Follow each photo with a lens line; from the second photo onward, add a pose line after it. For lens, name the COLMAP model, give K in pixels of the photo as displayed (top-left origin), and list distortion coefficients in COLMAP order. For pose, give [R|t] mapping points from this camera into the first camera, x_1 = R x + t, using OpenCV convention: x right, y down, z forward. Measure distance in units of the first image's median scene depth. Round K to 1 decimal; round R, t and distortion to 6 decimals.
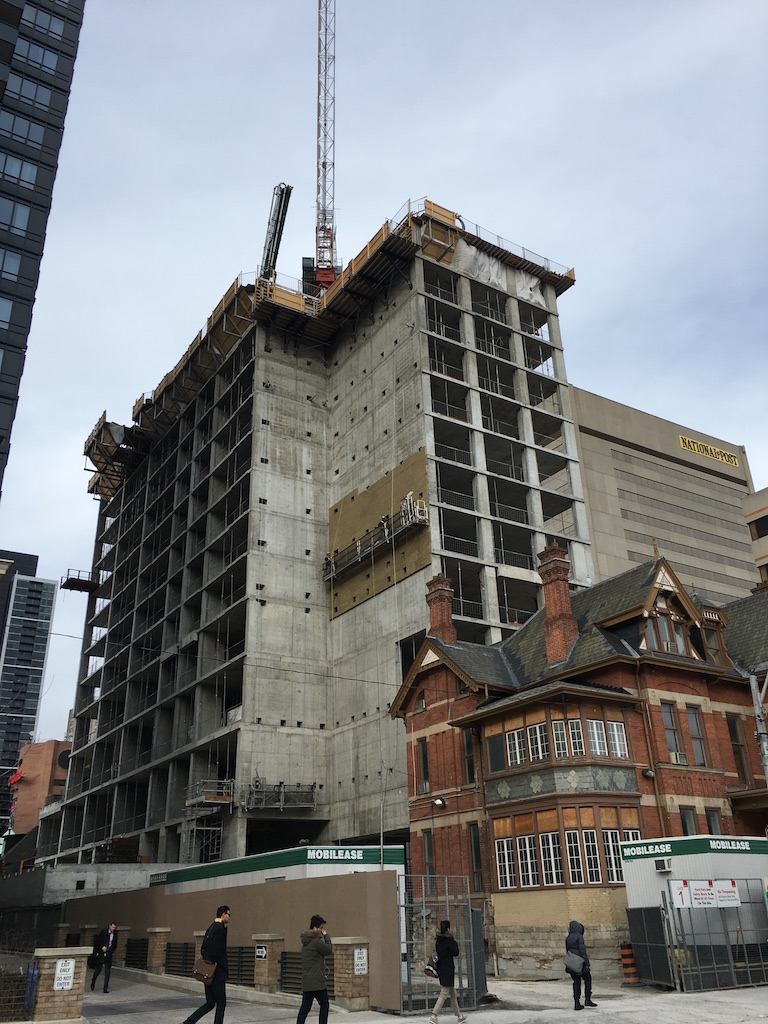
lens RADIAL K [[863.3, 0, 387.5], [0, 863.3, 474.2], [0, 0, 1]] dist [0.001378, 0.057674]
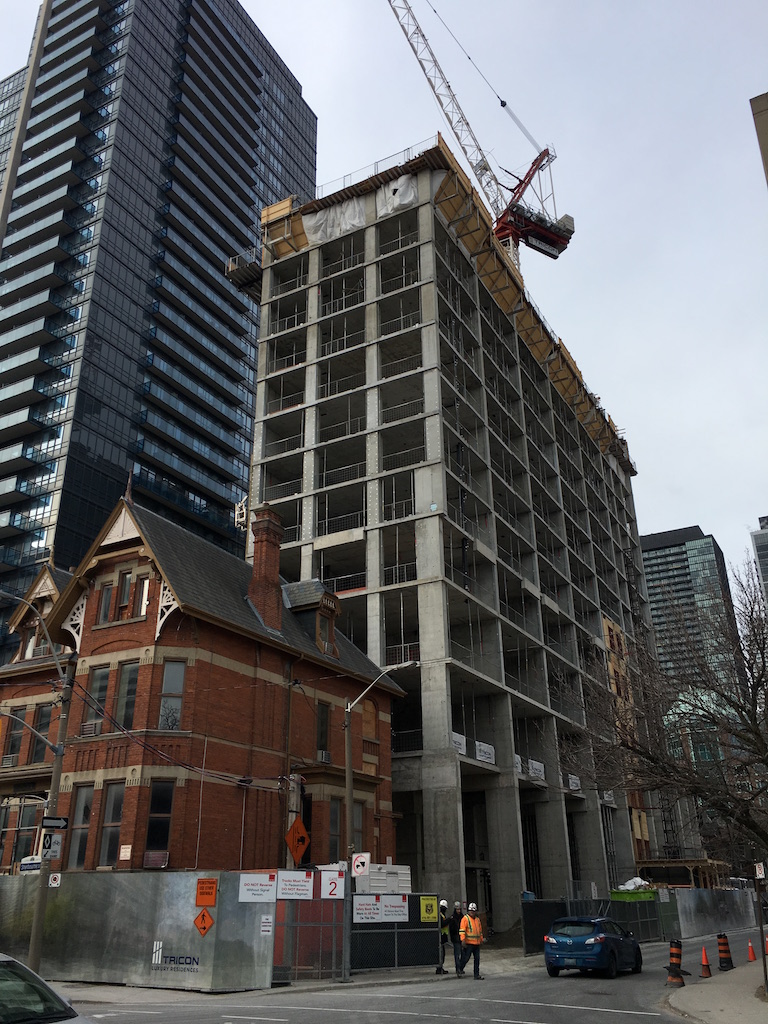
lens RADIAL K [[872.0, 0, 386.3], [0, 872.0, 482.0], [0, 0, 1]] dist [0.060262, -0.072030]
pose [[0.479508, -0.357401, -0.801459, 1.414308], [0.399802, 0.901987, -0.163031, 0.346054], [0.781172, -0.242250, 0.575399, 0.741872]]
